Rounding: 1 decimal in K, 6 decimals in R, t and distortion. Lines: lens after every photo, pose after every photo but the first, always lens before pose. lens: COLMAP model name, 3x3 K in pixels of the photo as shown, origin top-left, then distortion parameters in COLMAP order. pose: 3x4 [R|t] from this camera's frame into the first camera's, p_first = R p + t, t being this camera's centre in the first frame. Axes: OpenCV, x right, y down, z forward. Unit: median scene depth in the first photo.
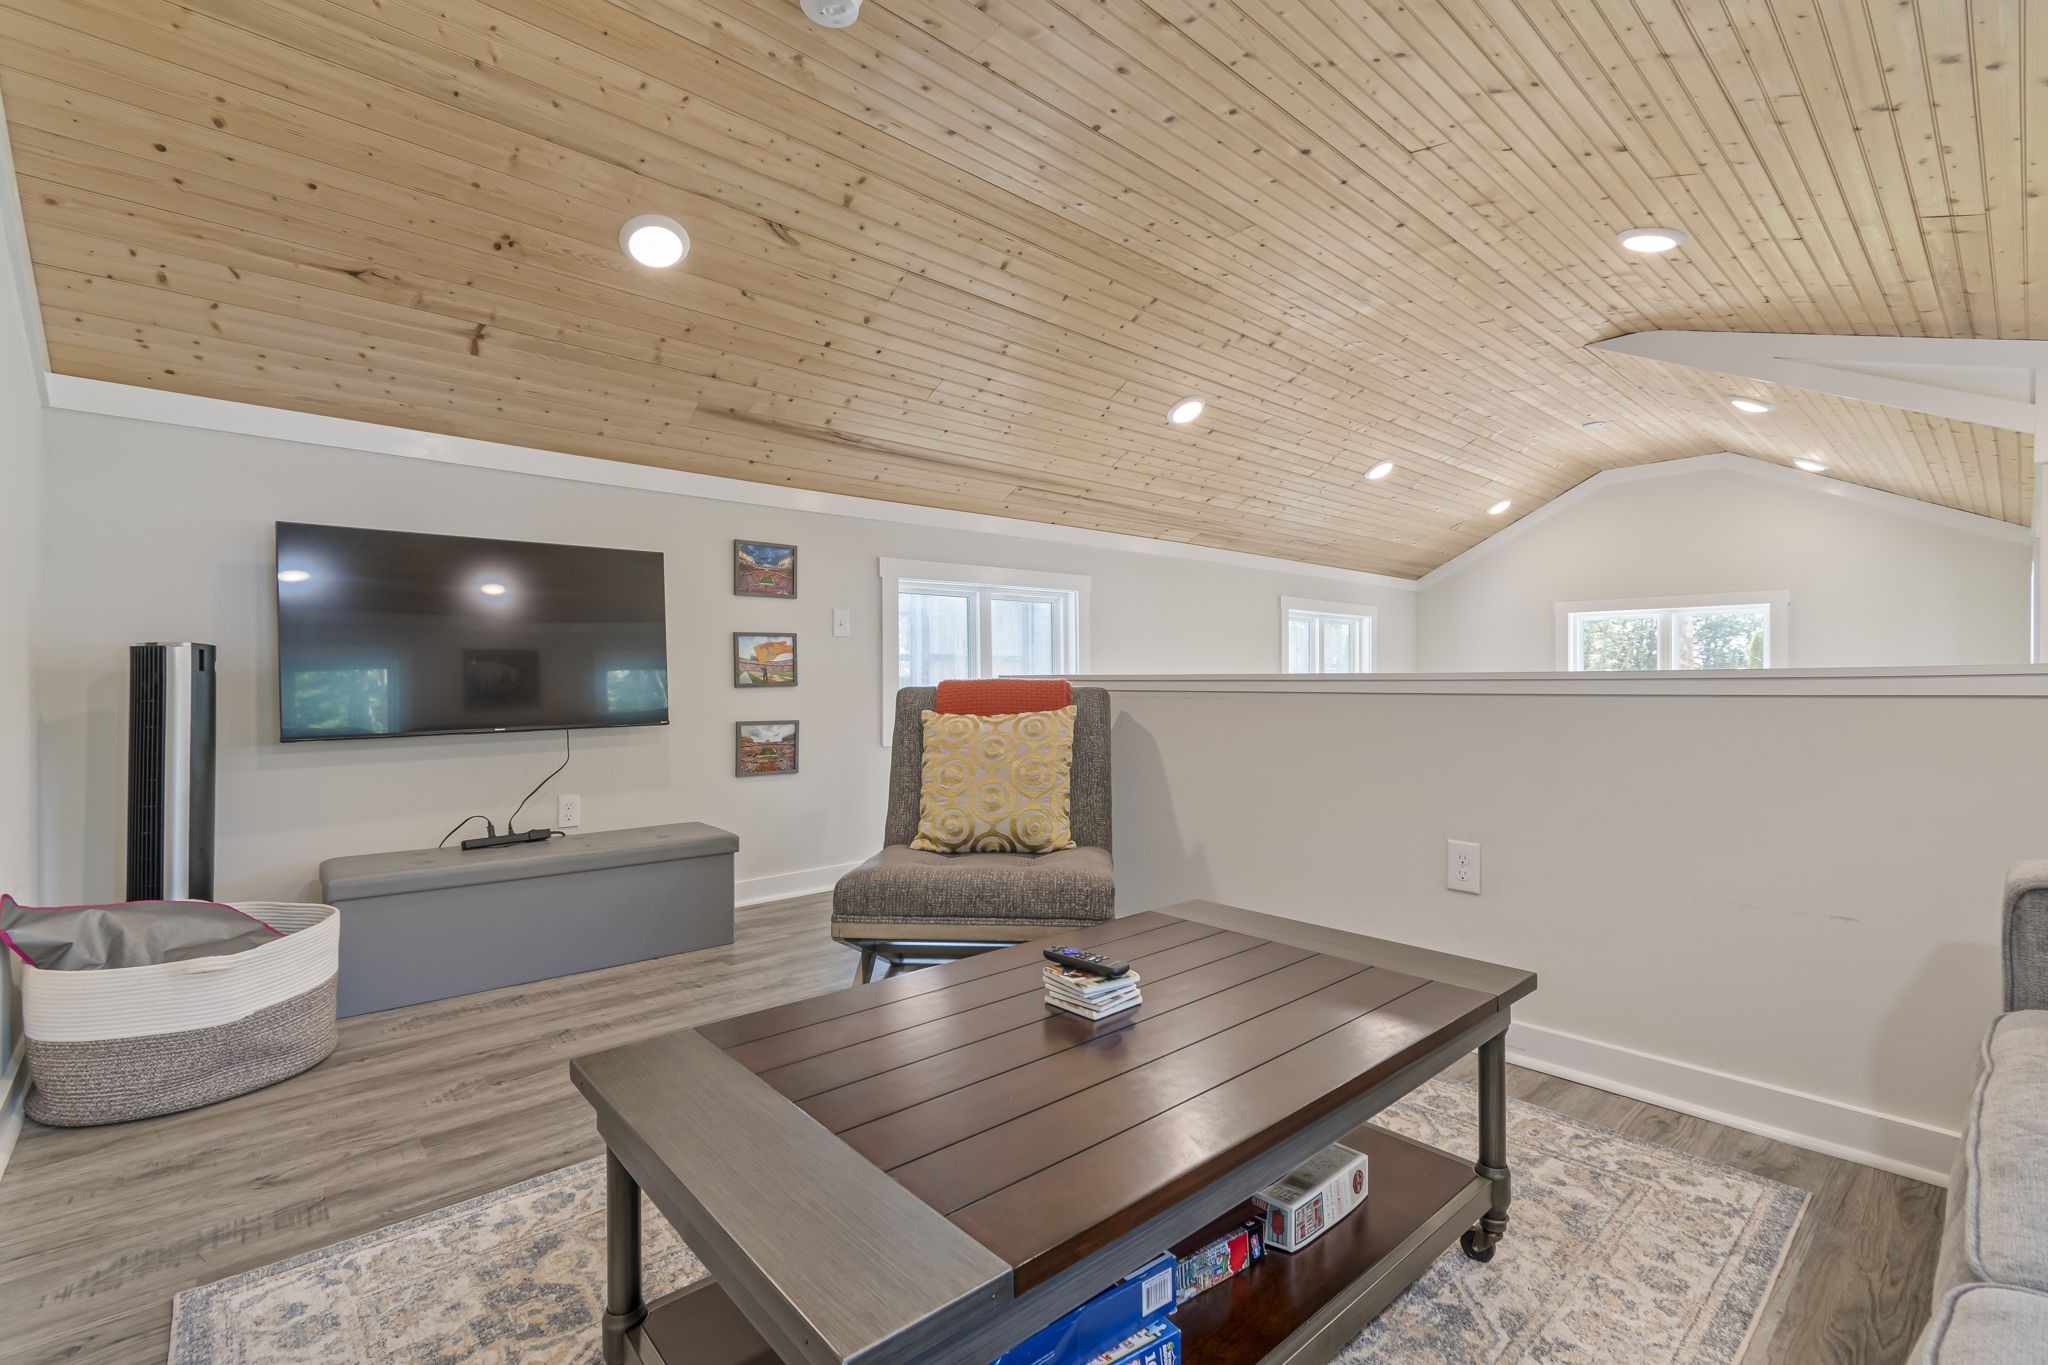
lens RADIAL K [[918.1, 0, 1054.7], [0, 918.1, 677.2], [0, 0, 1]] dist [0.002877, -0.001750]
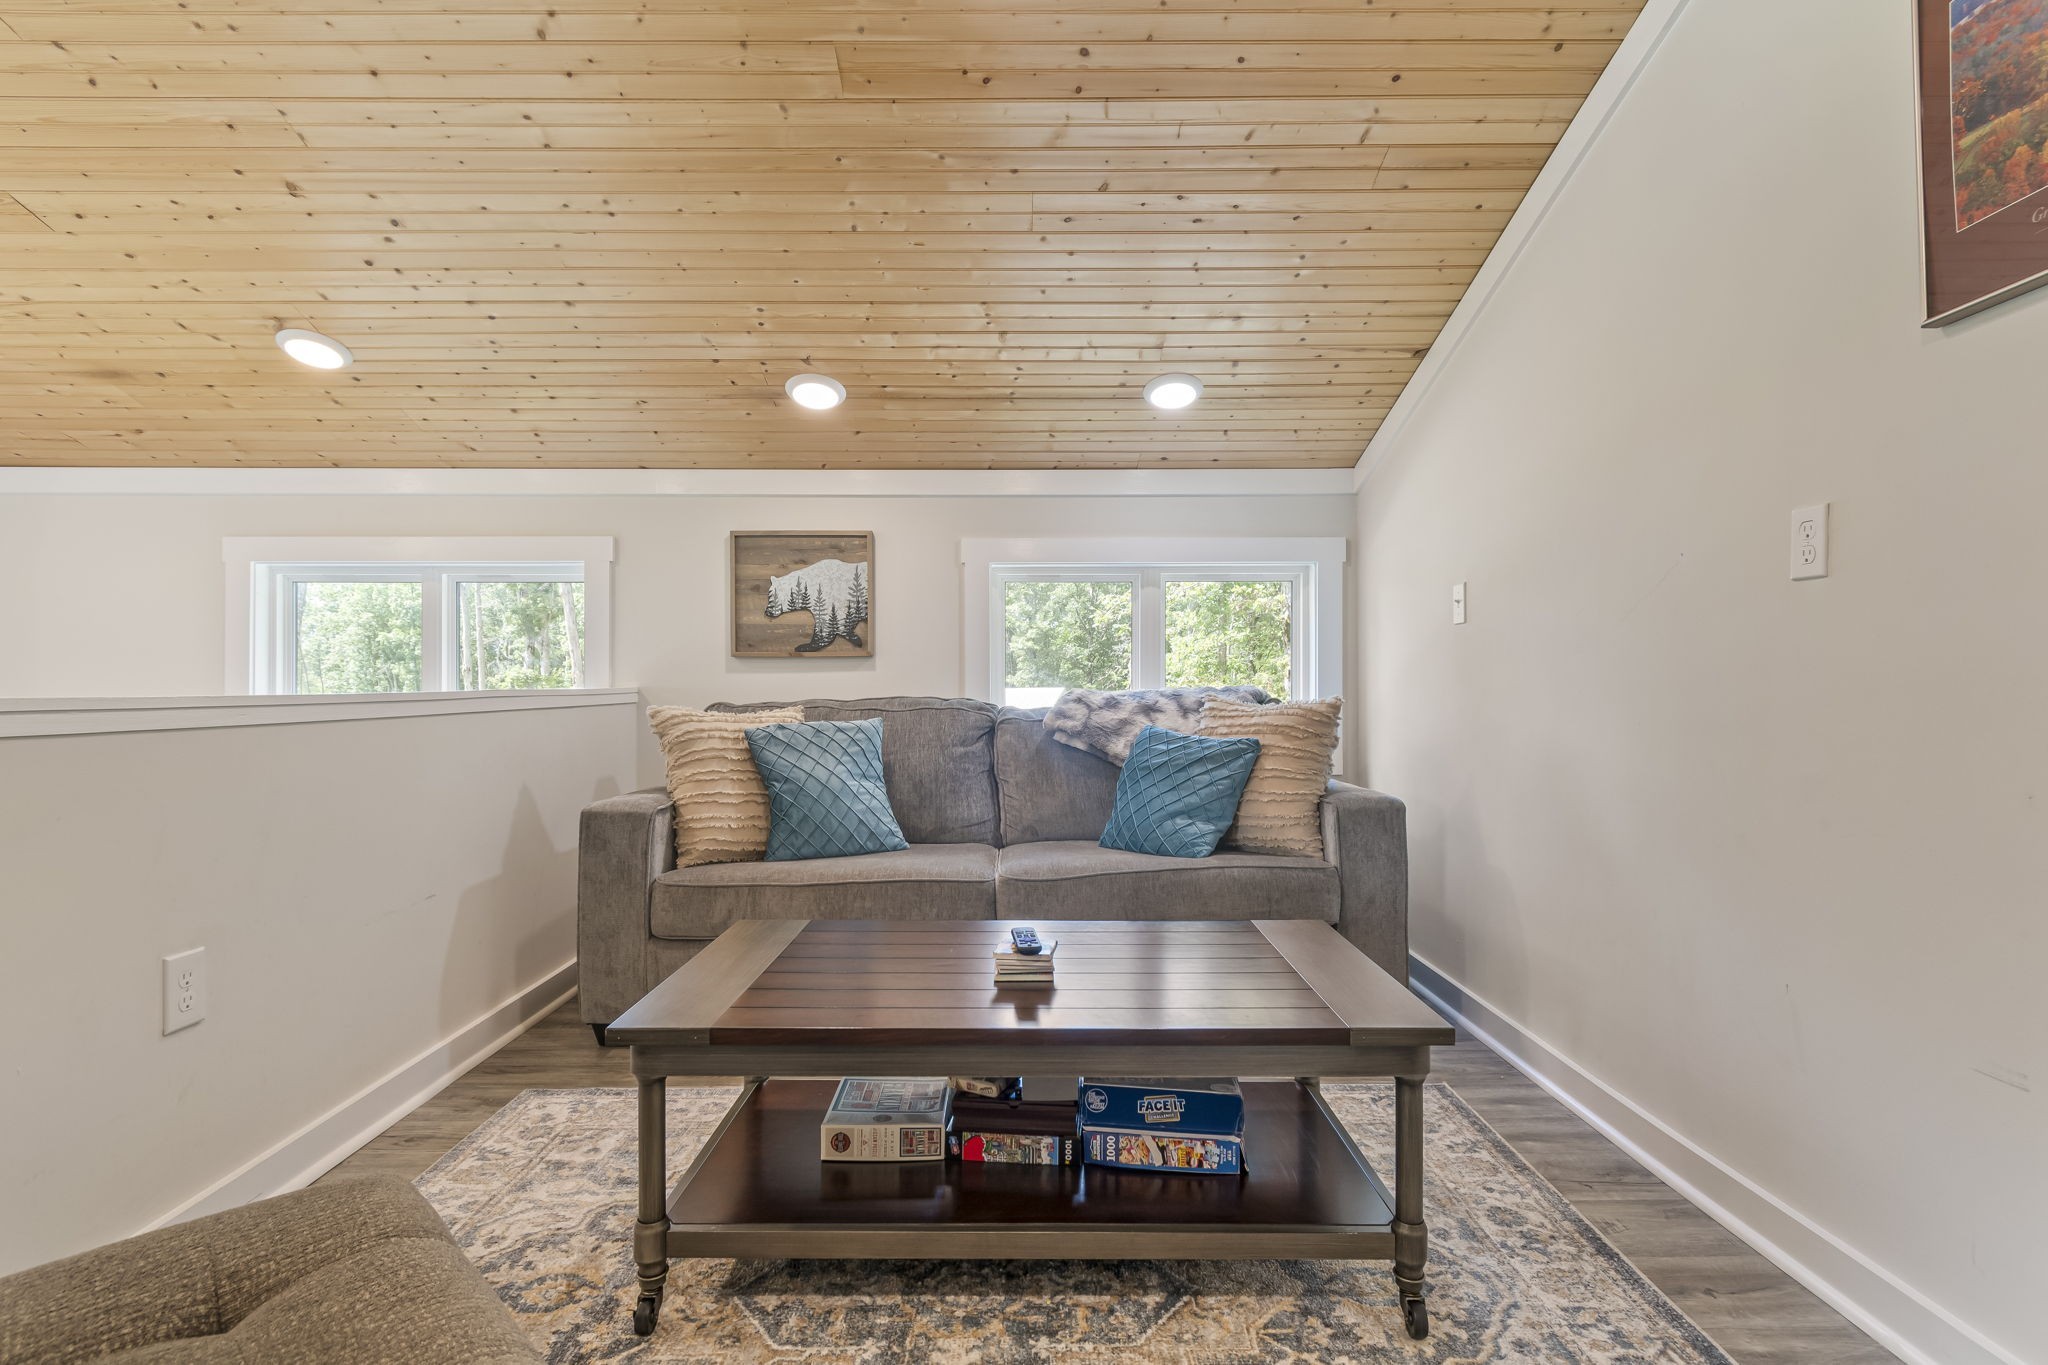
lens RADIAL K [[1027.1, 0, 1004.5], [0, 1027.1, 687.9], [0, 0, 1]] dist [0.001950, -0.002232]
pose [[-0.722744, 0.003191, 0.691108, -0.653064], [0.000319, 0.999991, -0.004283, -0.006971], [-0.691115, -0.002875, -0.722739, 1.504097]]
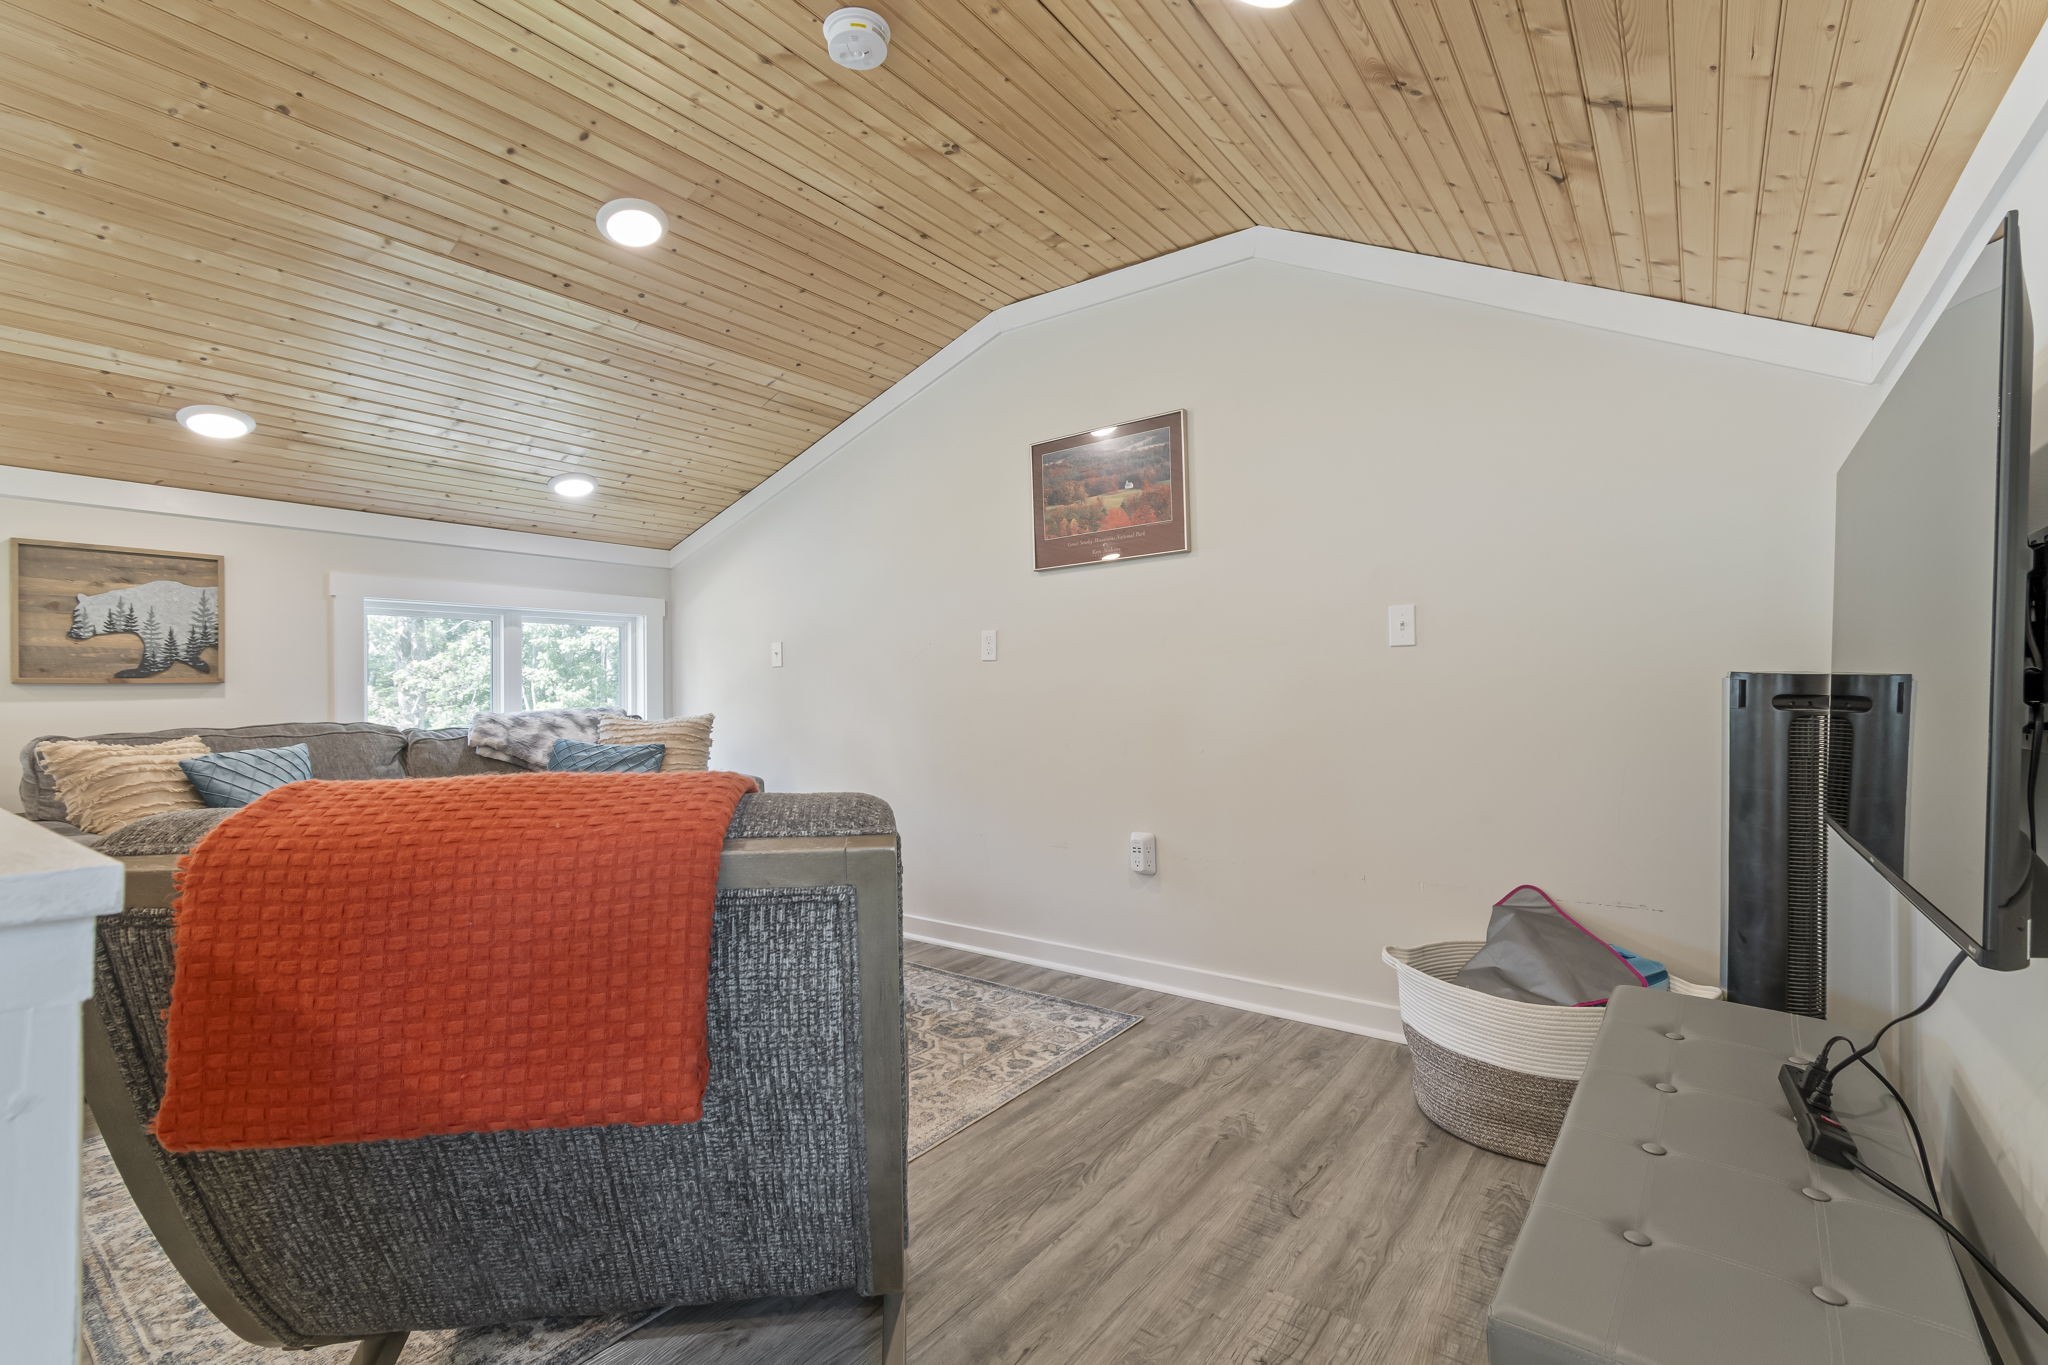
lens RADIAL K [[918.1, 0, 1038.8], [0, 918.1, 688.9], [0, 0, 1]] dist [0.002877, -0.001750]
pose [[-0.984417, 0.012130, -0.175429, -0.293217], [0.013423, 0.999891, -0.006187, -0.035376], [0.175335, -0.008445, -0.984473, 2.301798]]
